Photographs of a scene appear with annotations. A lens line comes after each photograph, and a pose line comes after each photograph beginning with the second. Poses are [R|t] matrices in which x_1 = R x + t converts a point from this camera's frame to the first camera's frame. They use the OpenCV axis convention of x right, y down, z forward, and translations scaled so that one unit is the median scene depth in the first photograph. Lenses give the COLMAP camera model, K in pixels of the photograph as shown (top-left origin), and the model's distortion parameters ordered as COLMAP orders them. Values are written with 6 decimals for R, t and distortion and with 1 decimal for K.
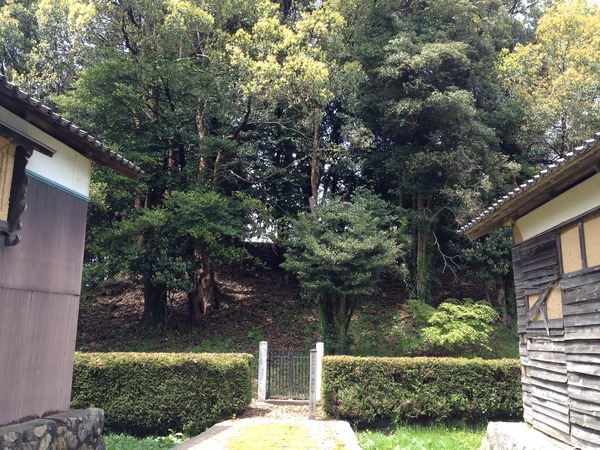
lens RADIAL K [[567.5, 0, 300.9], [0, 567.5, 219.7], [0, 0, 1]] dist [0.141139, -0.293567]
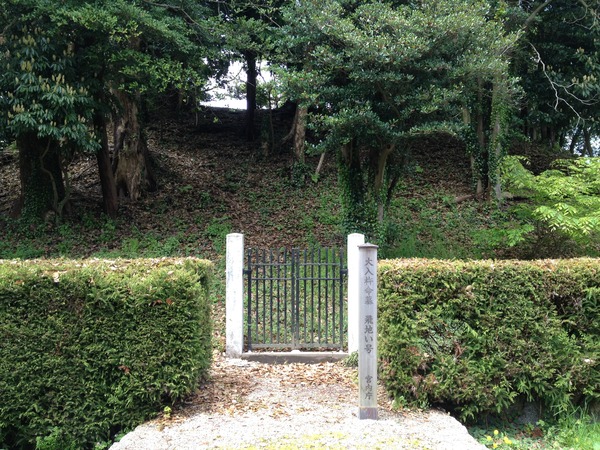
lens RADIAL K [[567.5, 0, 300.9], [0, 567.5, 219.7], [0, 0, 1]] dist [0.141139, -0.293567]
pose [[0.997794, -0.015002, 0.064663, -0.043405], [0.004889, 0.988089, 0.153805, 0.136721], [-0.066200, -0.153150, 0.985983, 0.562968]]
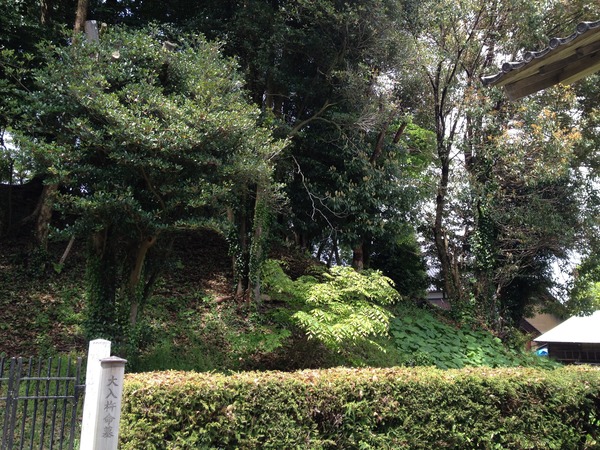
lens RADIAL K [[567.5, 0, 300.9], [0, 567.5, 219.7], [0, 0, 1]] dist [0.141139, -0.293567]
pose [[0.884809, 0.094124, 0.456349, -0.033956], [-0.090273, 0.995456, -0.030288, 0.138530], [-0.457126, -0.014397, 0.889285, 0.610734]]
